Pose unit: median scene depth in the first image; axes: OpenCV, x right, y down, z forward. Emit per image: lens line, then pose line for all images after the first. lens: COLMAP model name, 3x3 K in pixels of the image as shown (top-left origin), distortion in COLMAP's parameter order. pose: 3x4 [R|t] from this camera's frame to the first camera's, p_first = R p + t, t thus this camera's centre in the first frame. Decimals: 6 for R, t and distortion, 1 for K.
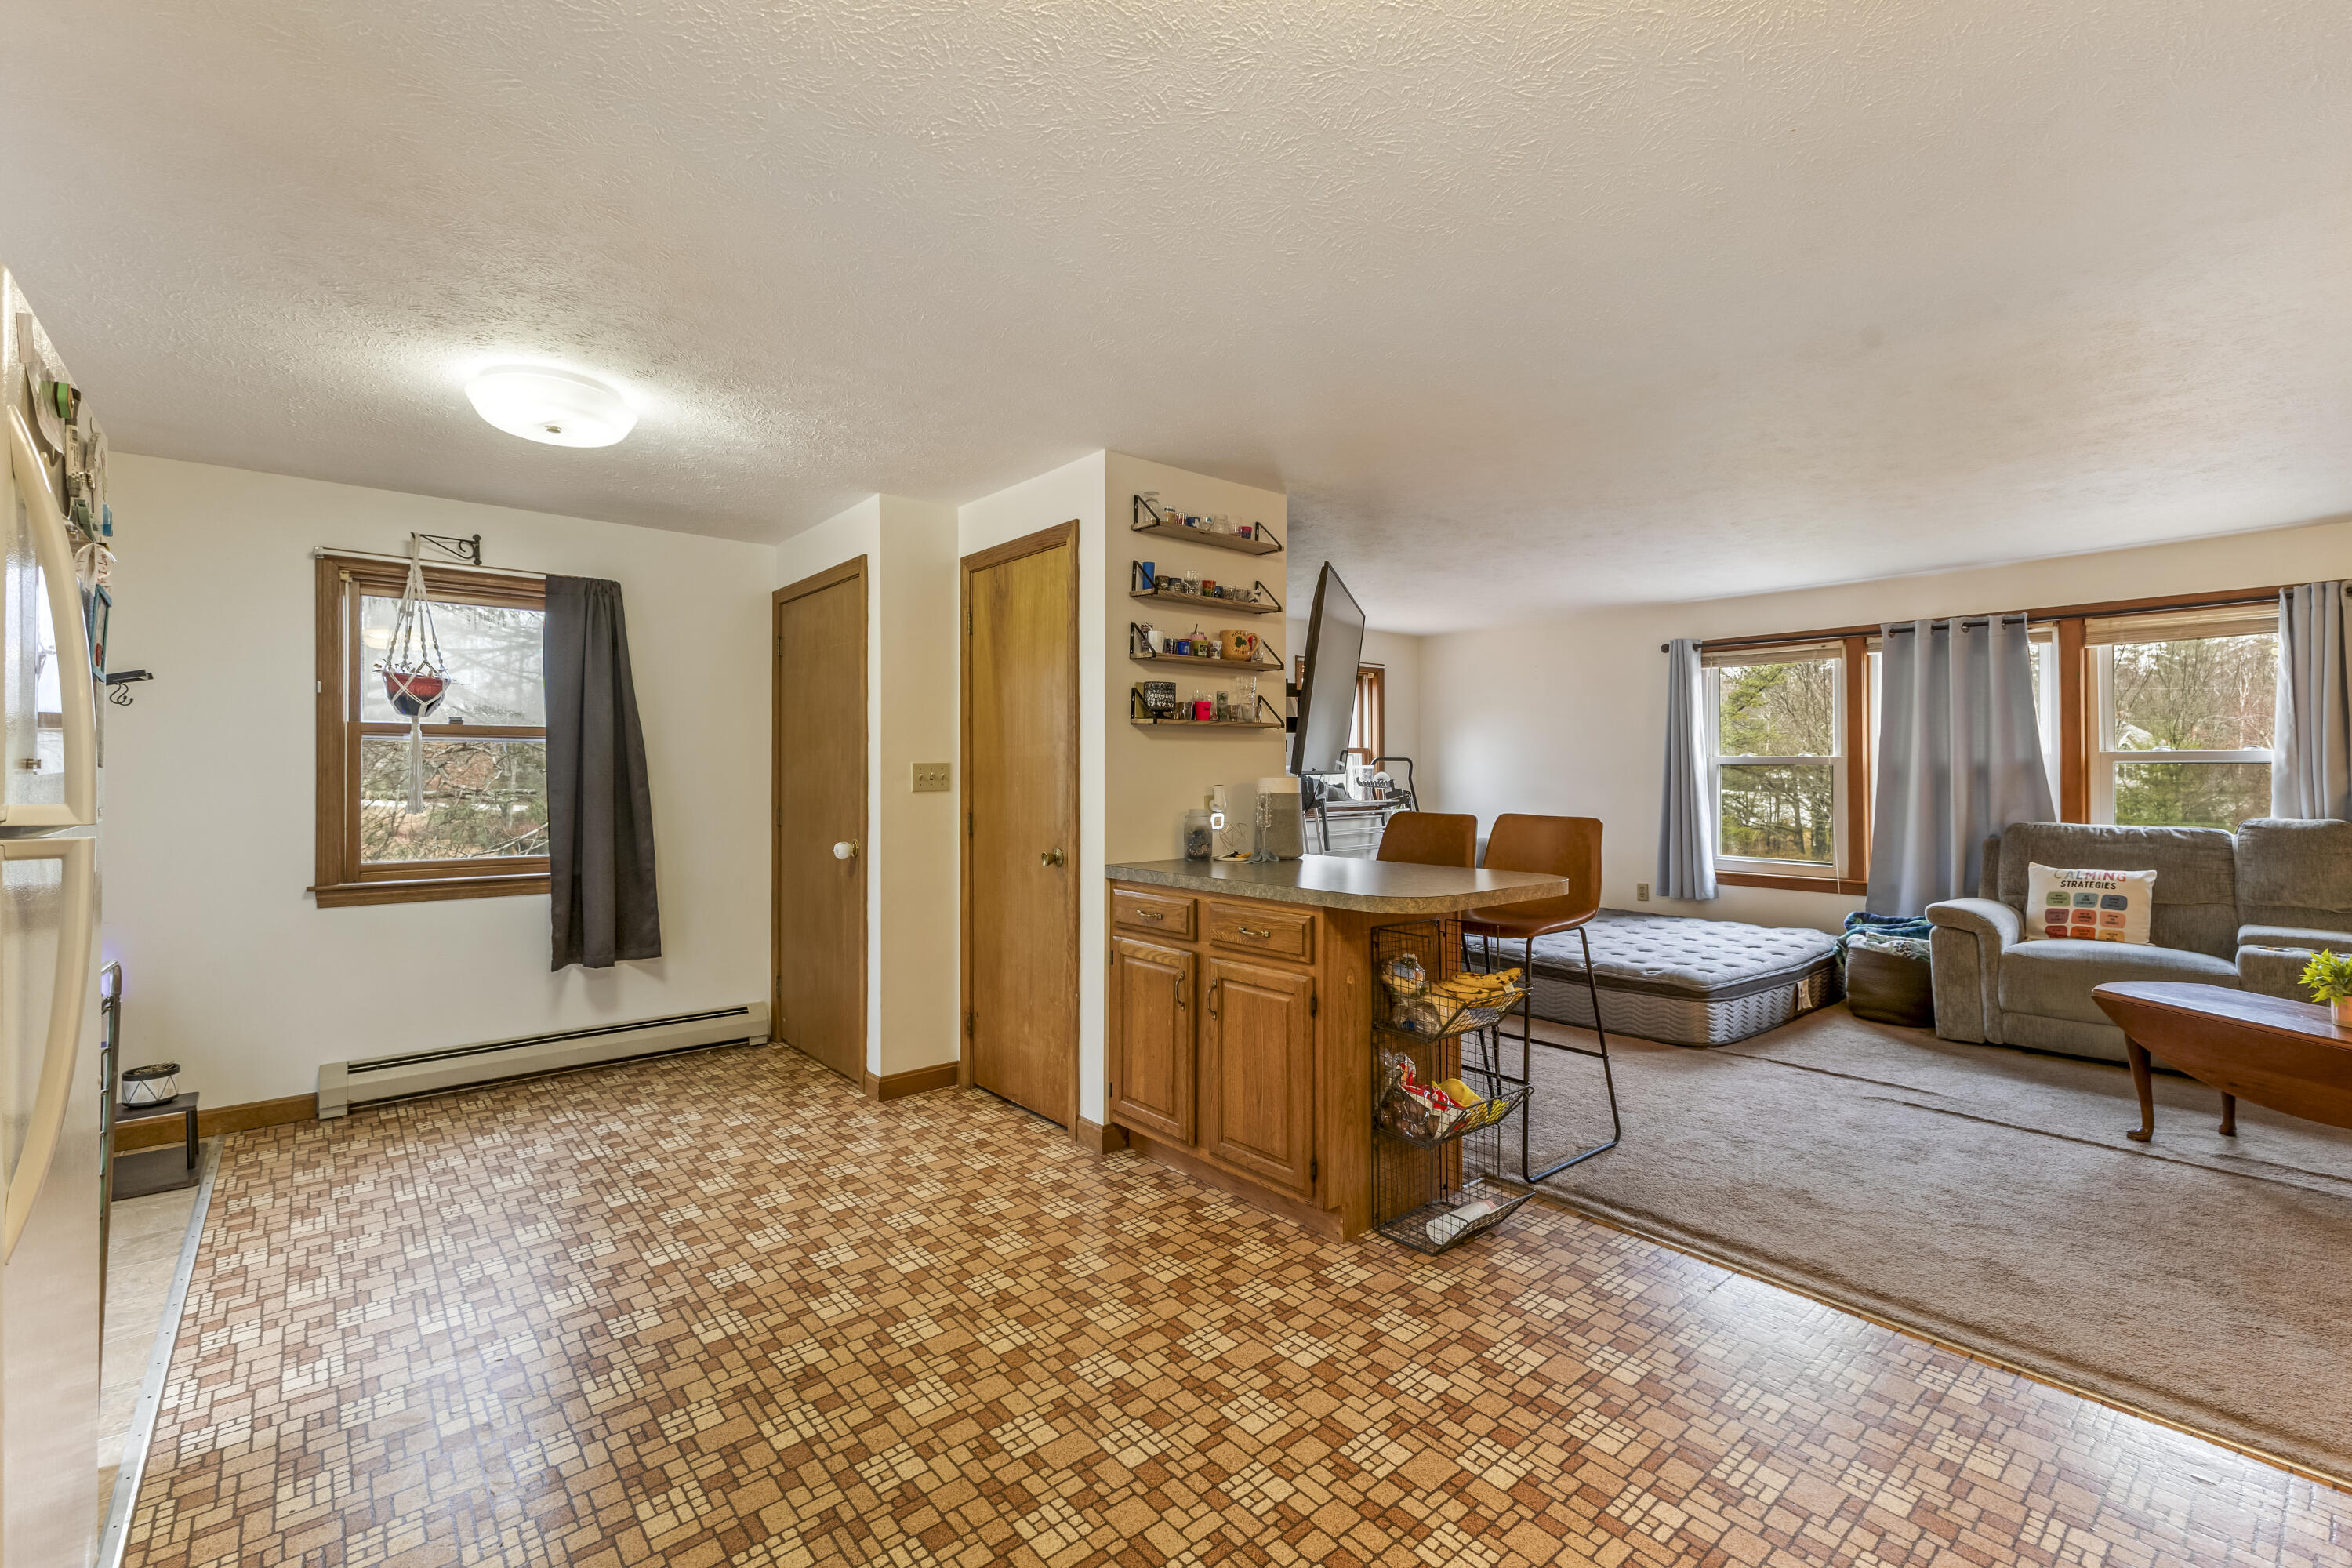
lens RADIAL K [[1008.8, 0, 1167.2], [0, 1008.8, 764.0], [0, 0, 1]] dist [0.009600, -0.003642]
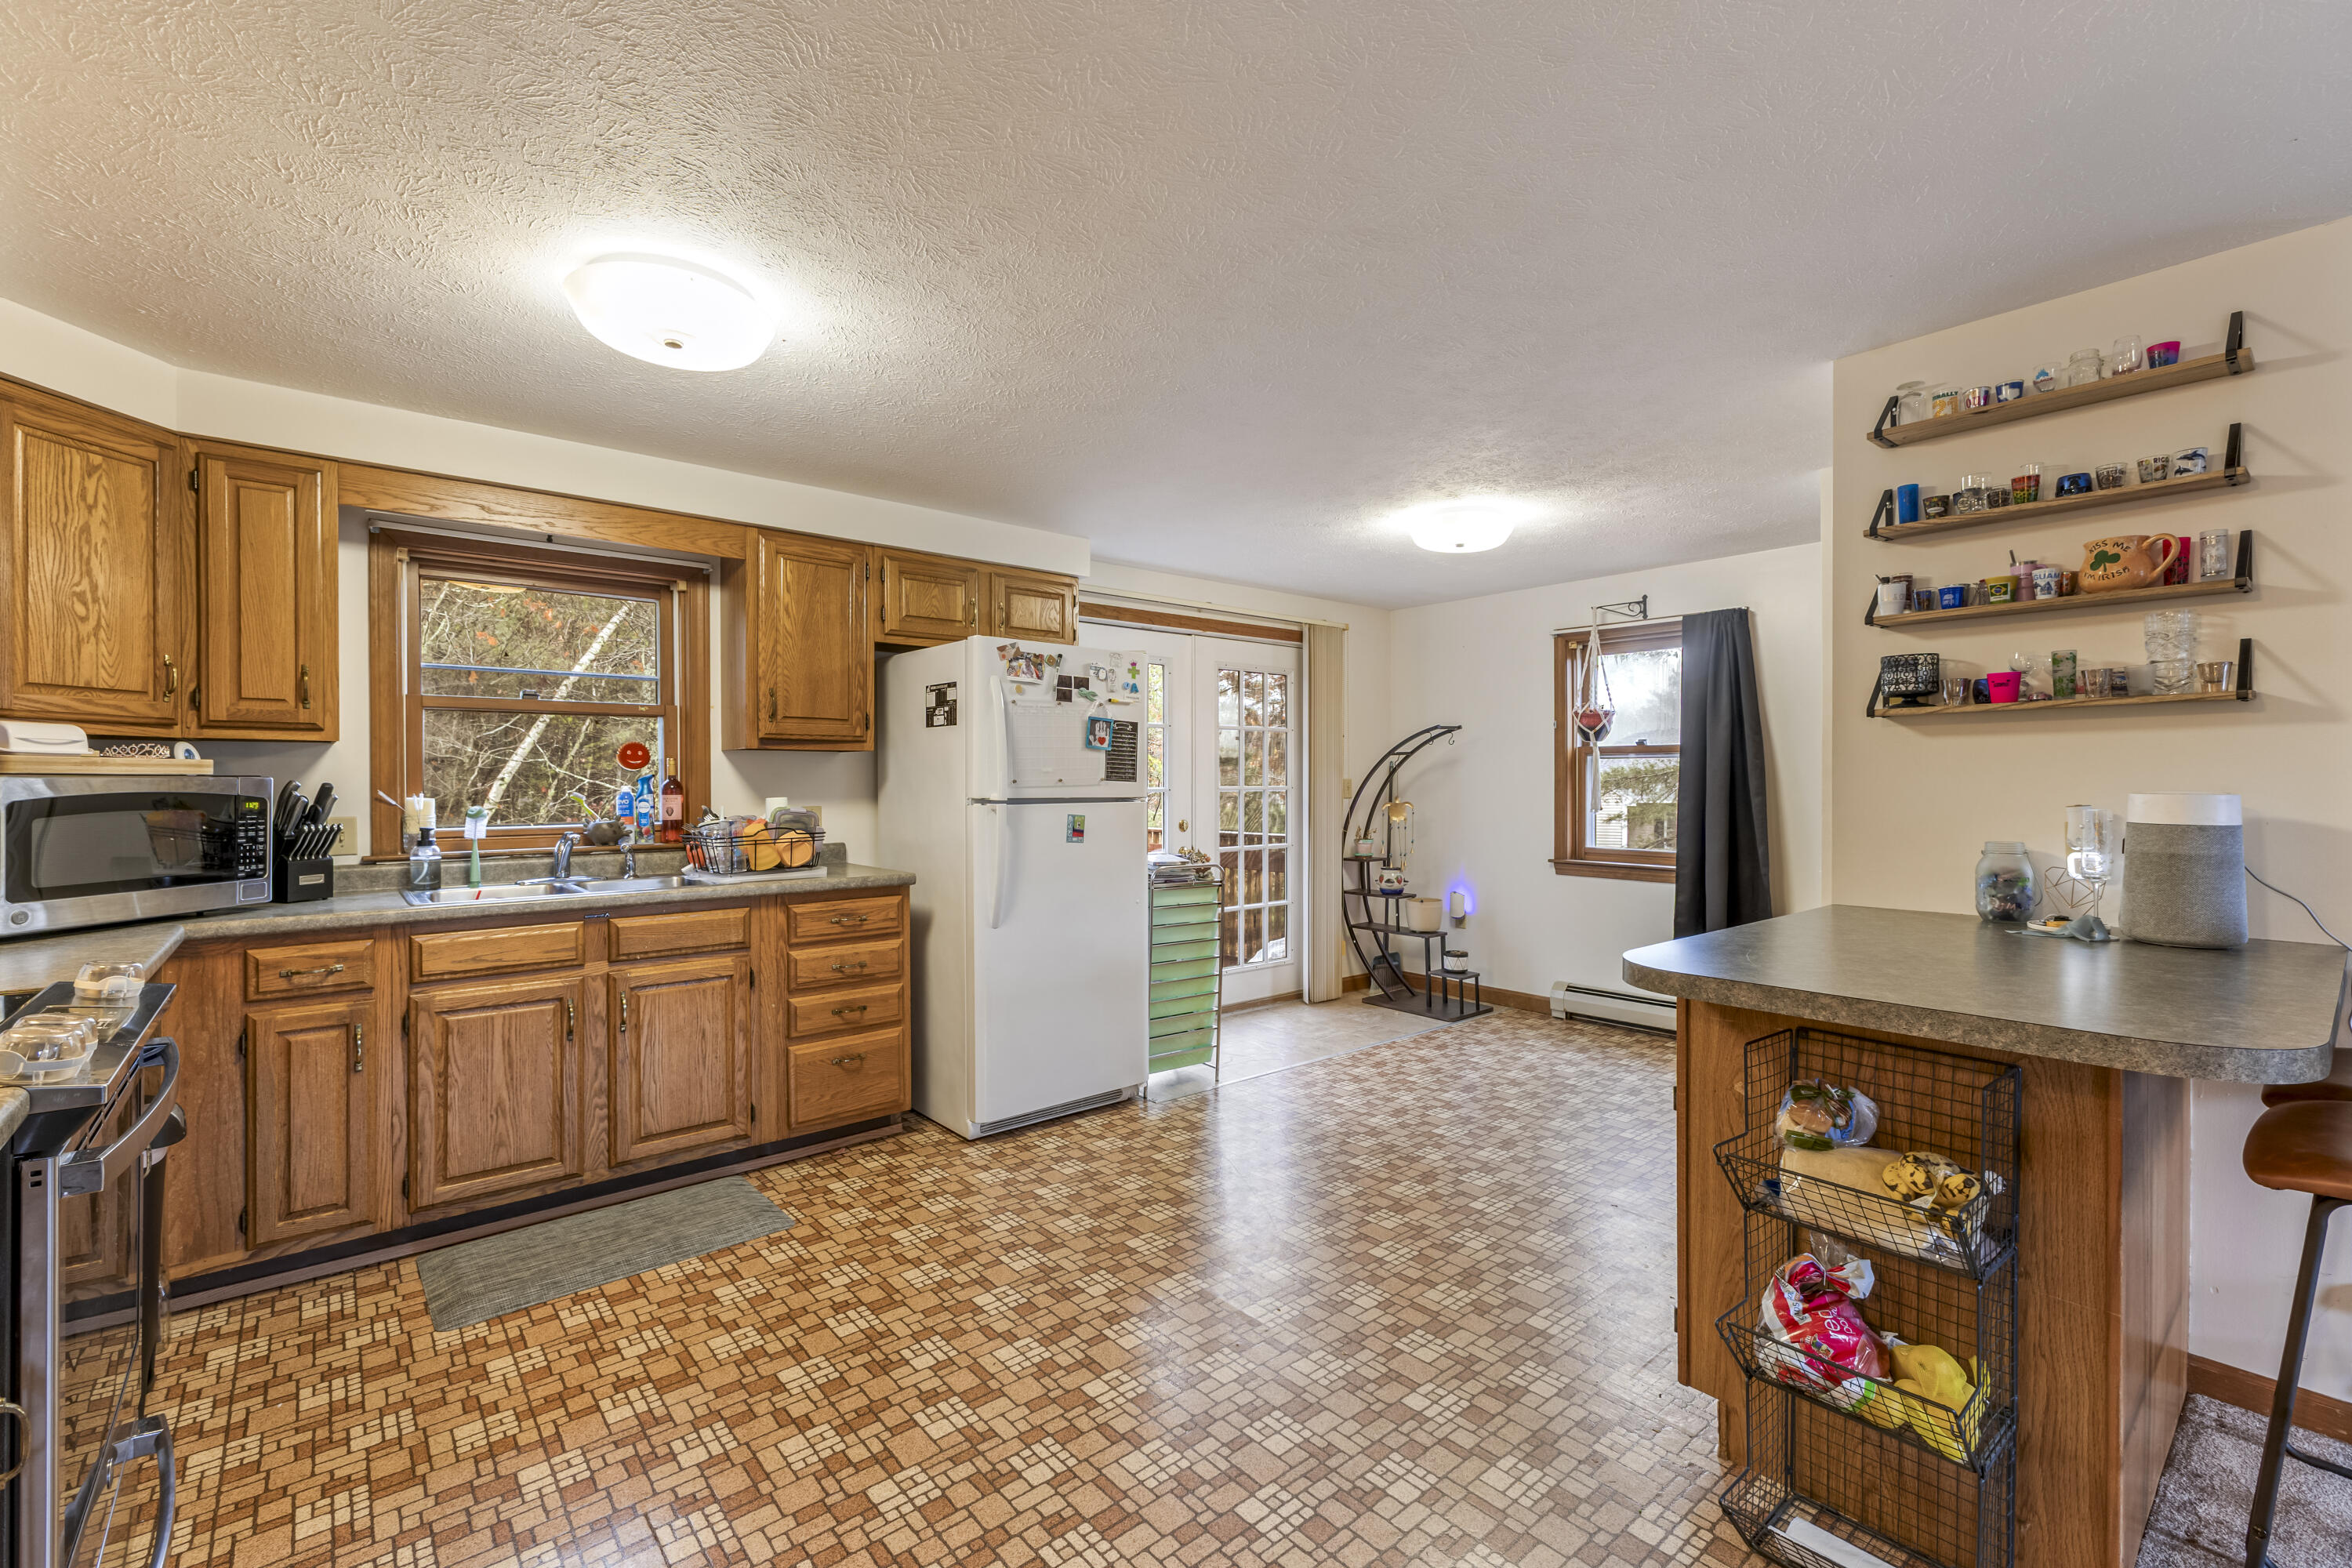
lens RADIAL K [[1008.8, 0, 1190.4], [0, 1008.8, 789.4], [0, 0, 1]] dist [0.009600, -0.003642]
pose [[0.006866, 0.008733, -0.999938, 0.694977], [0.009703, 0.999914, 0.008800, 0.000129], [0.999929, -0.009763, 0.006781, 0.503979]]
